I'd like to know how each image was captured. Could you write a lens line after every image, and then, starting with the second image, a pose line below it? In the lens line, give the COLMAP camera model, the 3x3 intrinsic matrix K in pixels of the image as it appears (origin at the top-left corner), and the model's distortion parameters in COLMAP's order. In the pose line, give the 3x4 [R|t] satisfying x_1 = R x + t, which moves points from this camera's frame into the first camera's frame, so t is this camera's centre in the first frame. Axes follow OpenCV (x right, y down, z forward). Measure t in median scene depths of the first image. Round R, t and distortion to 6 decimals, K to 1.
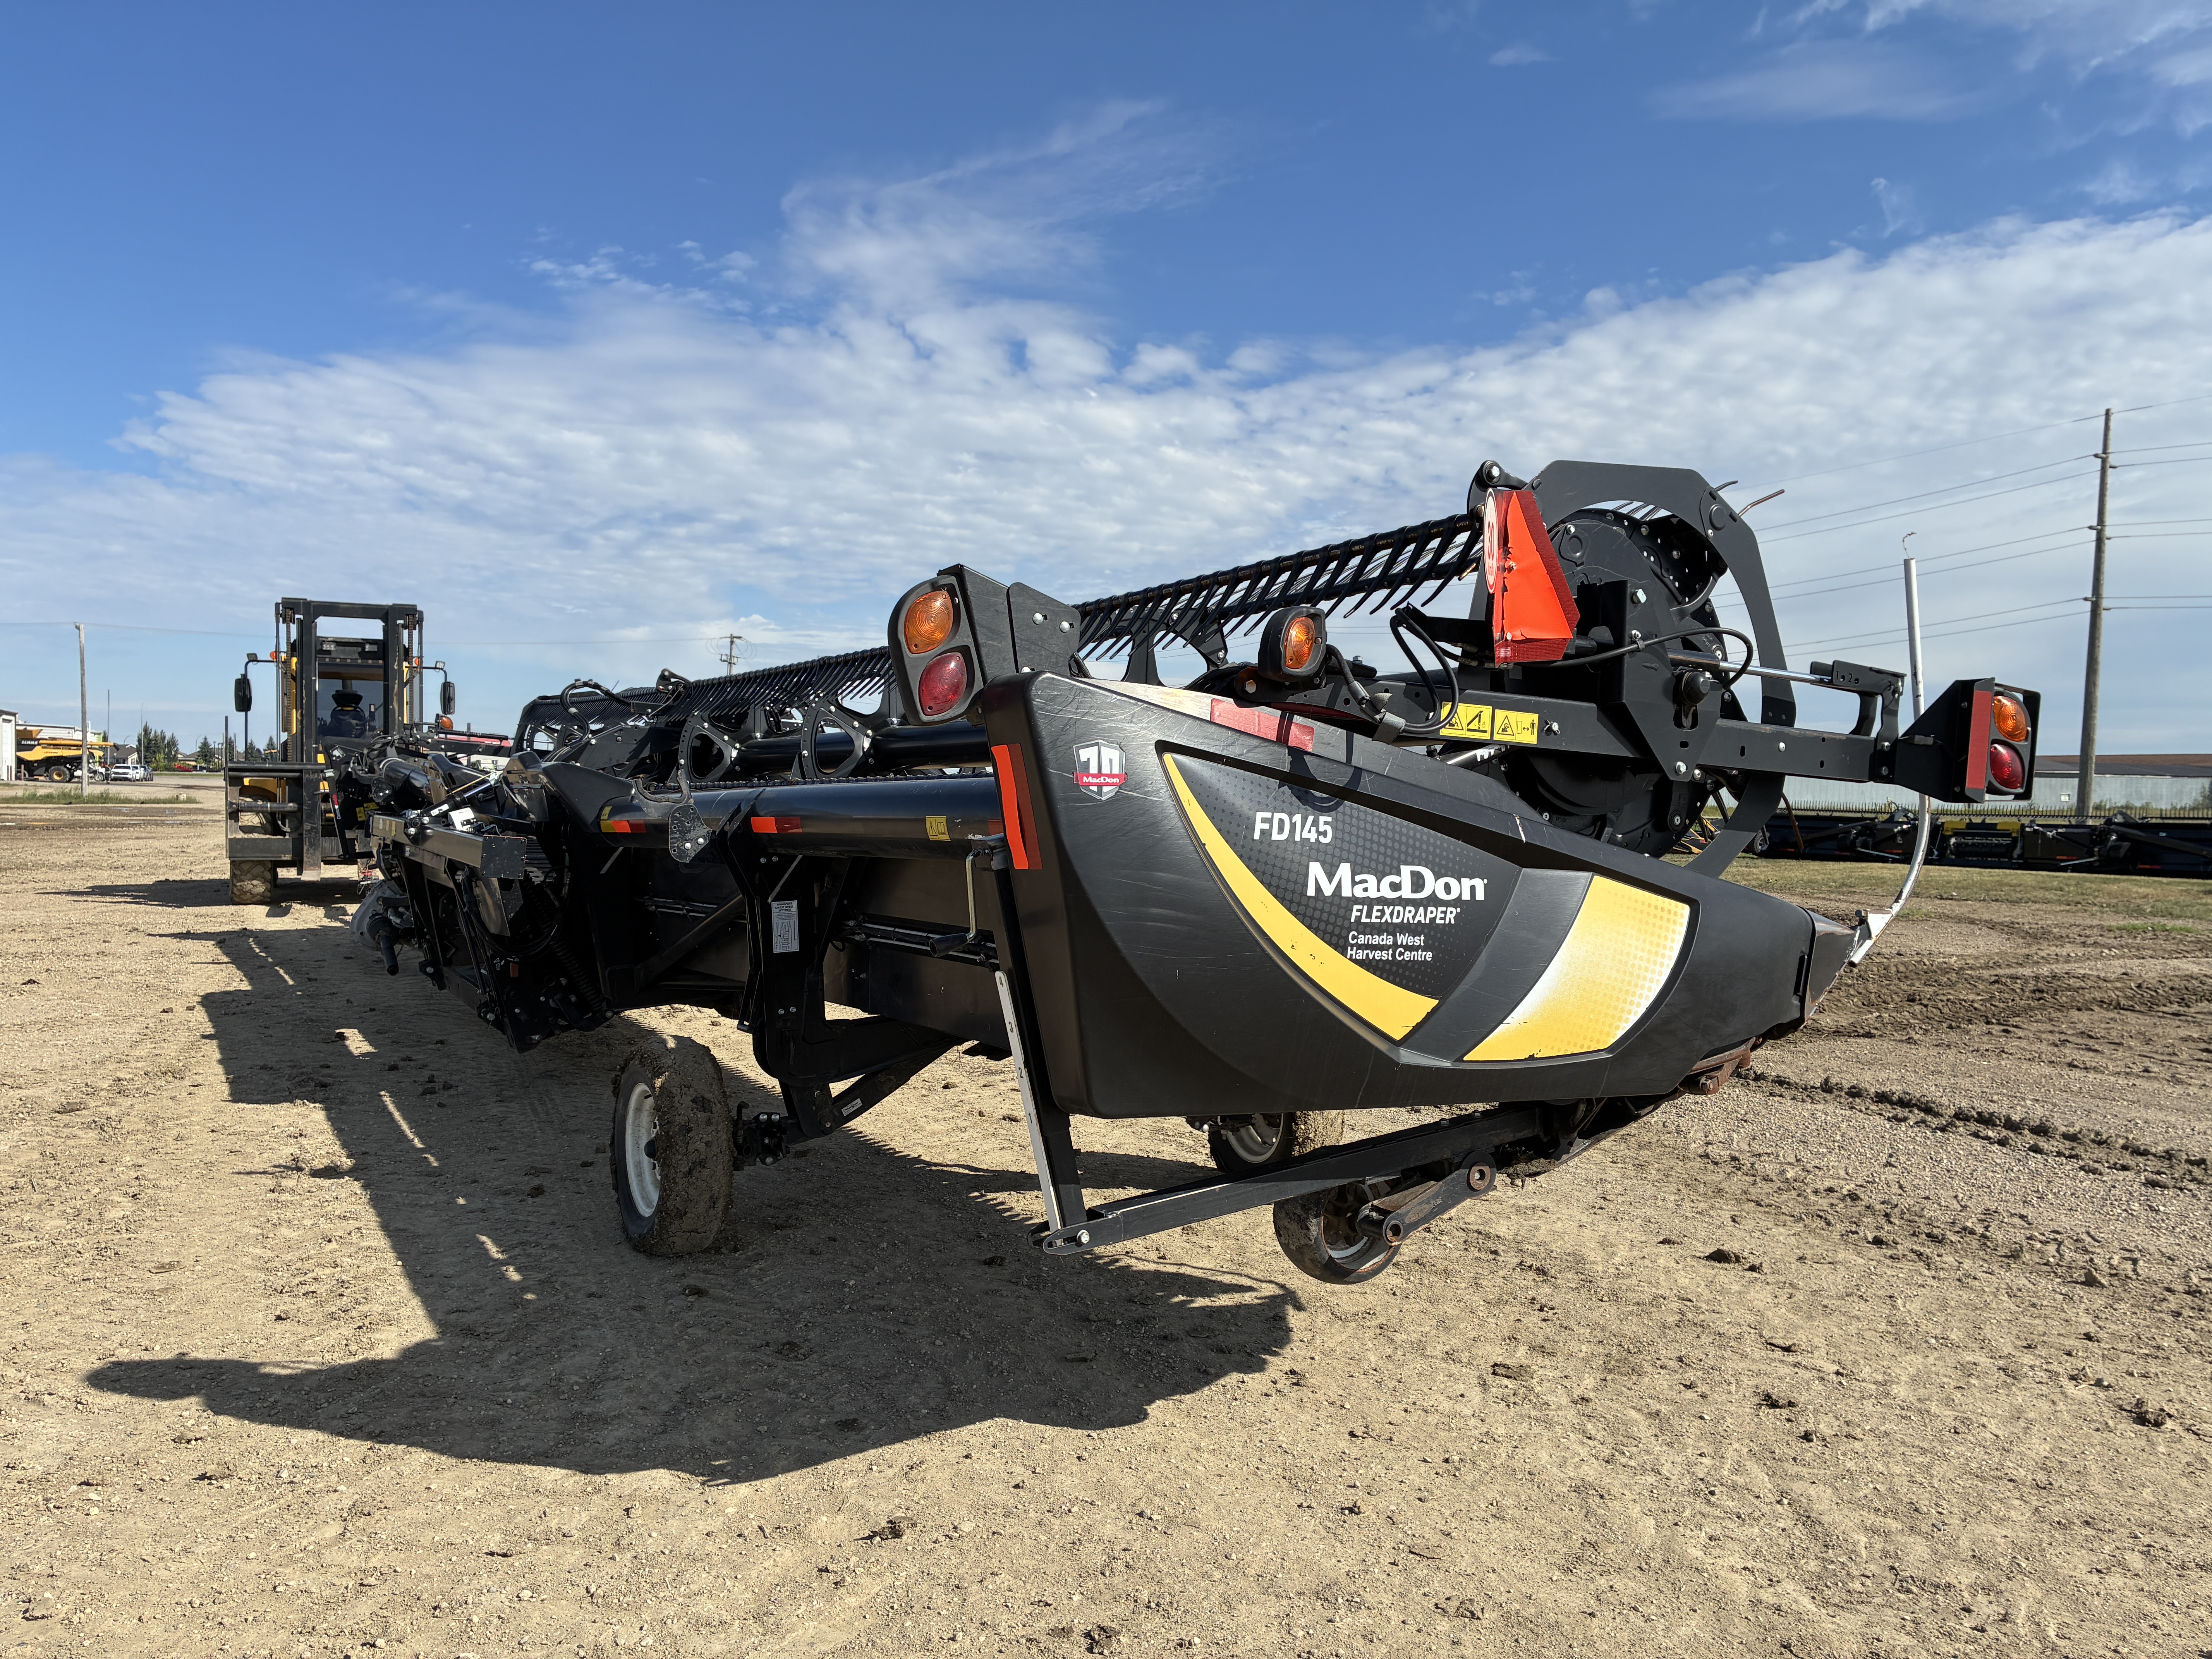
lens RADIAL K [[1647.8, 0, 1067.2], [0, 1647.8, 843.7], [0, 0, 1]] dist [0.054045, -0.056973]
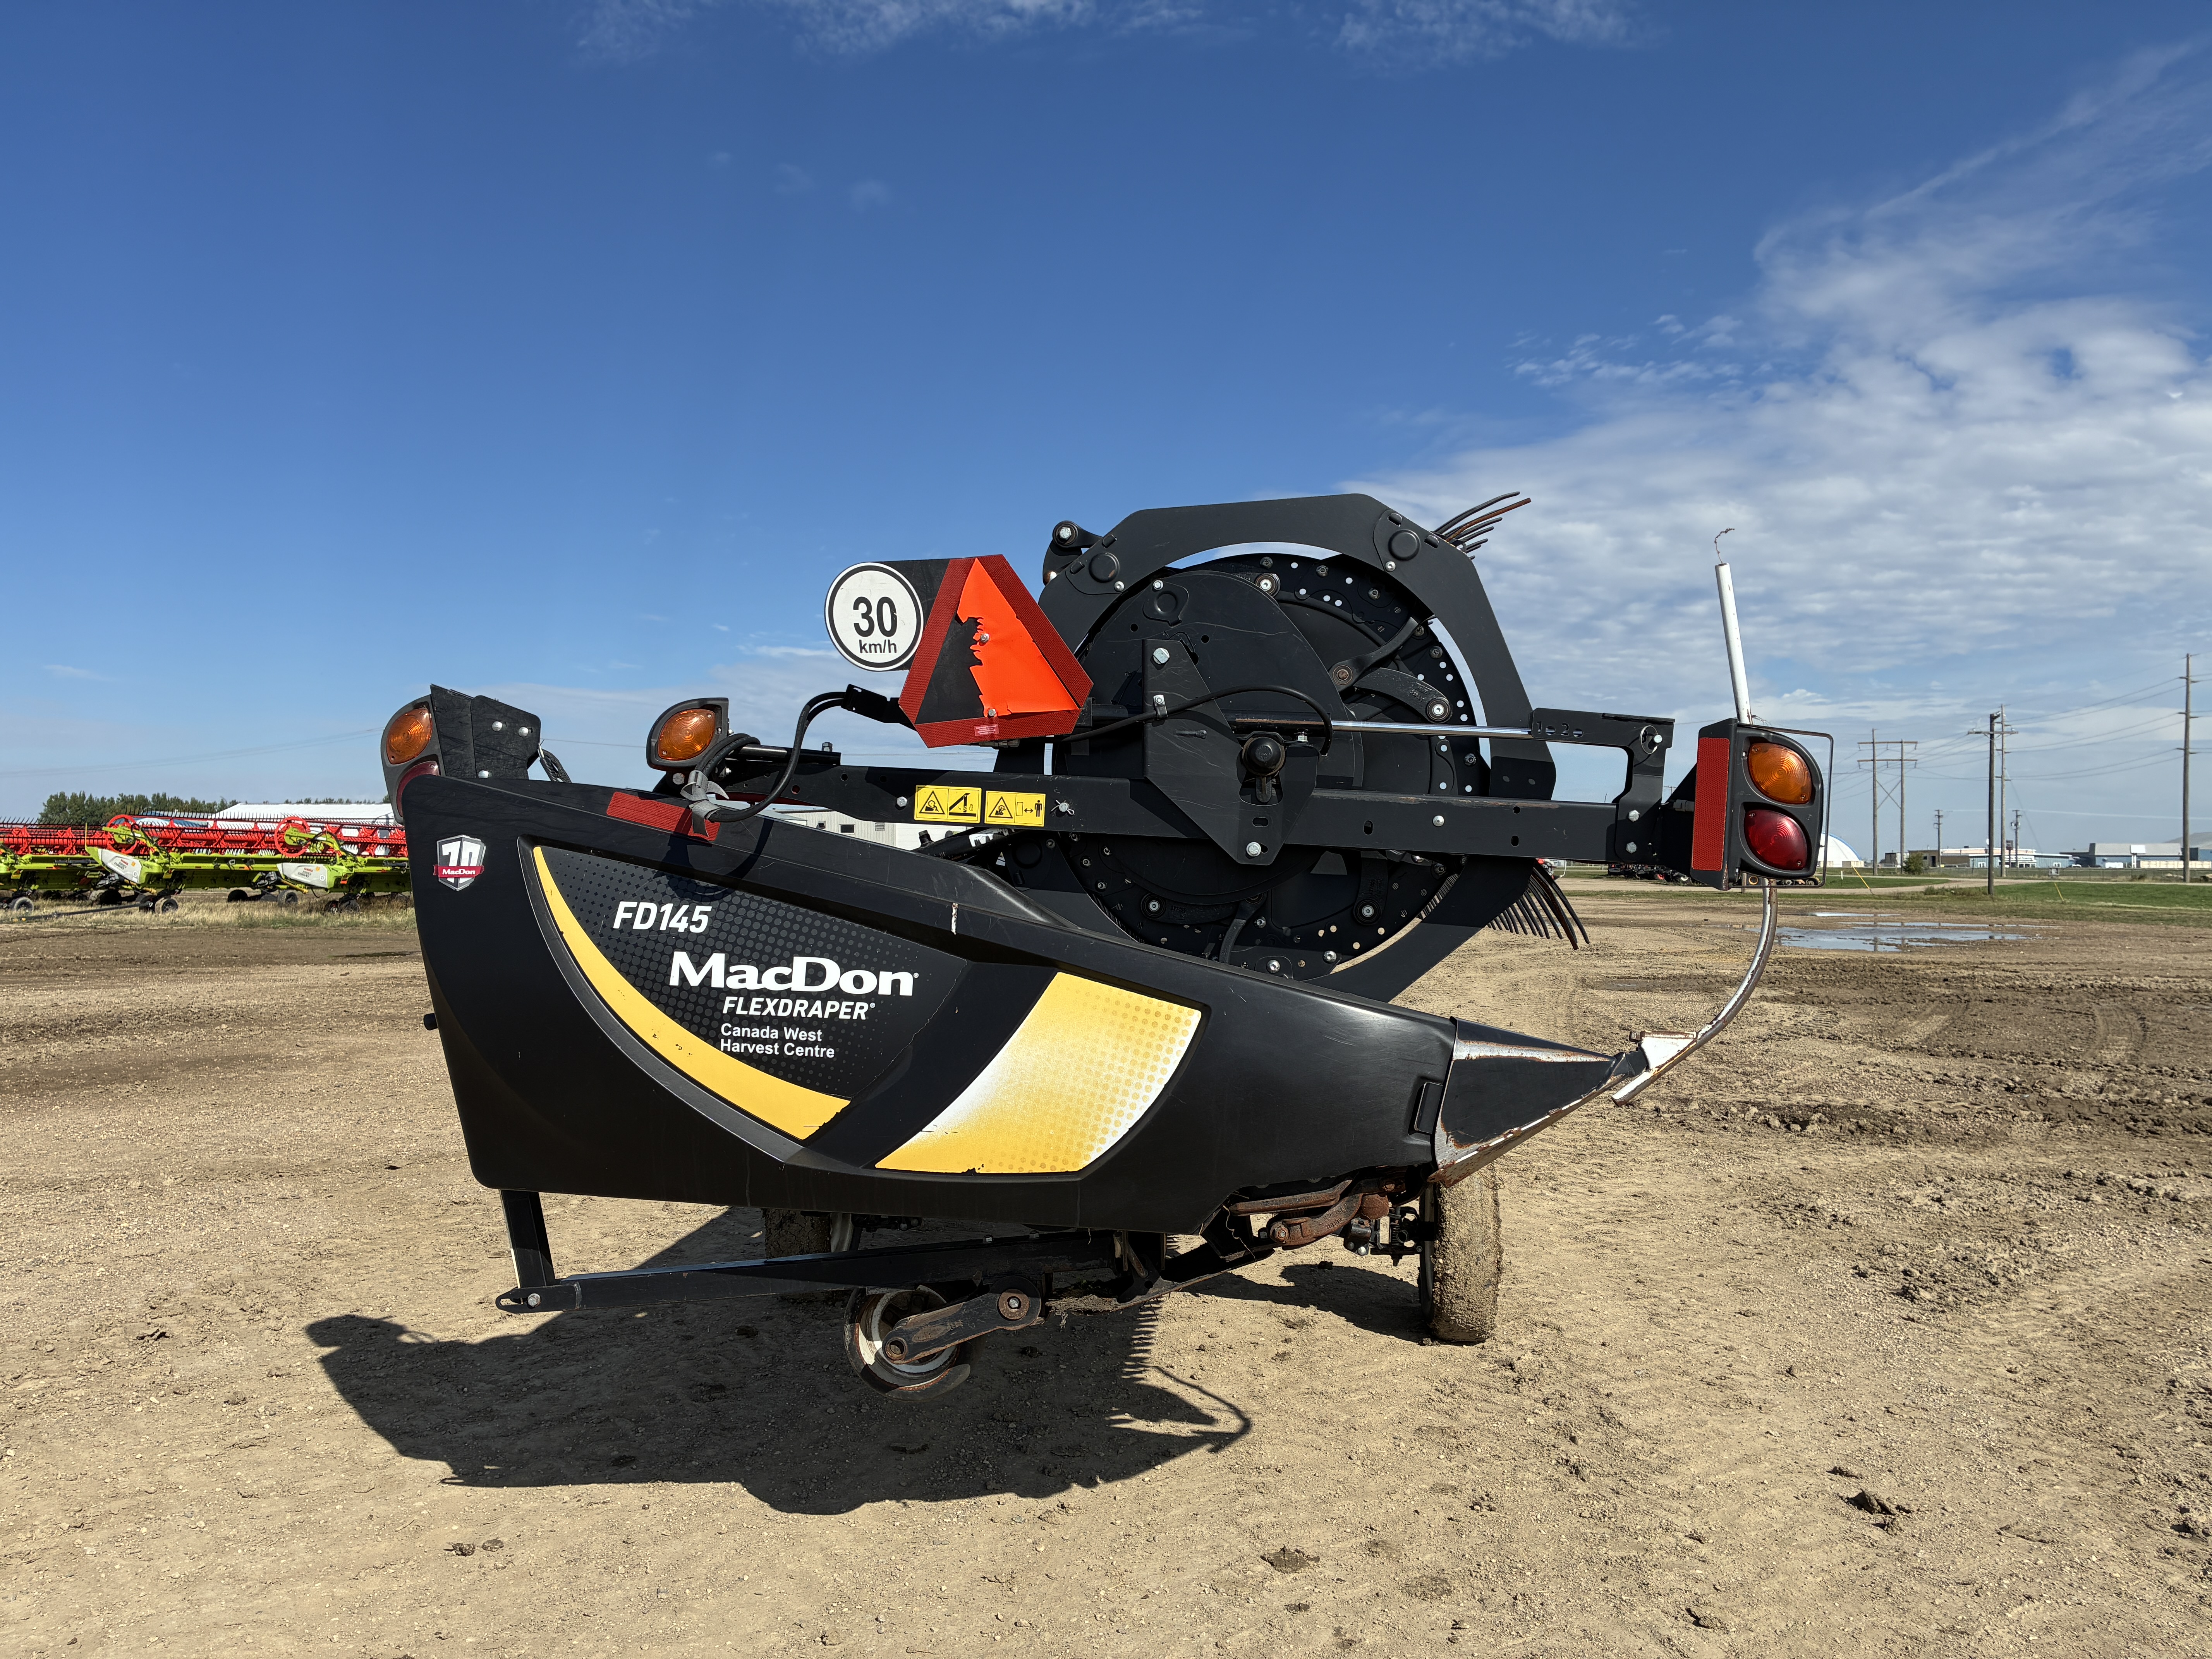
lens RADIAL K [[1647.8, 0, 1091.2], [0, 1647.8, 844.8], [0, 0, 1]] dist [0.054045, -0.056973]
pose [[0.825683, -0.018503, -0.563832, 0.761507], [-0.010728, 0.998766, -0.048485, -0.006322], [0.564033, 0.046082, 0.824465, 0.253727]]
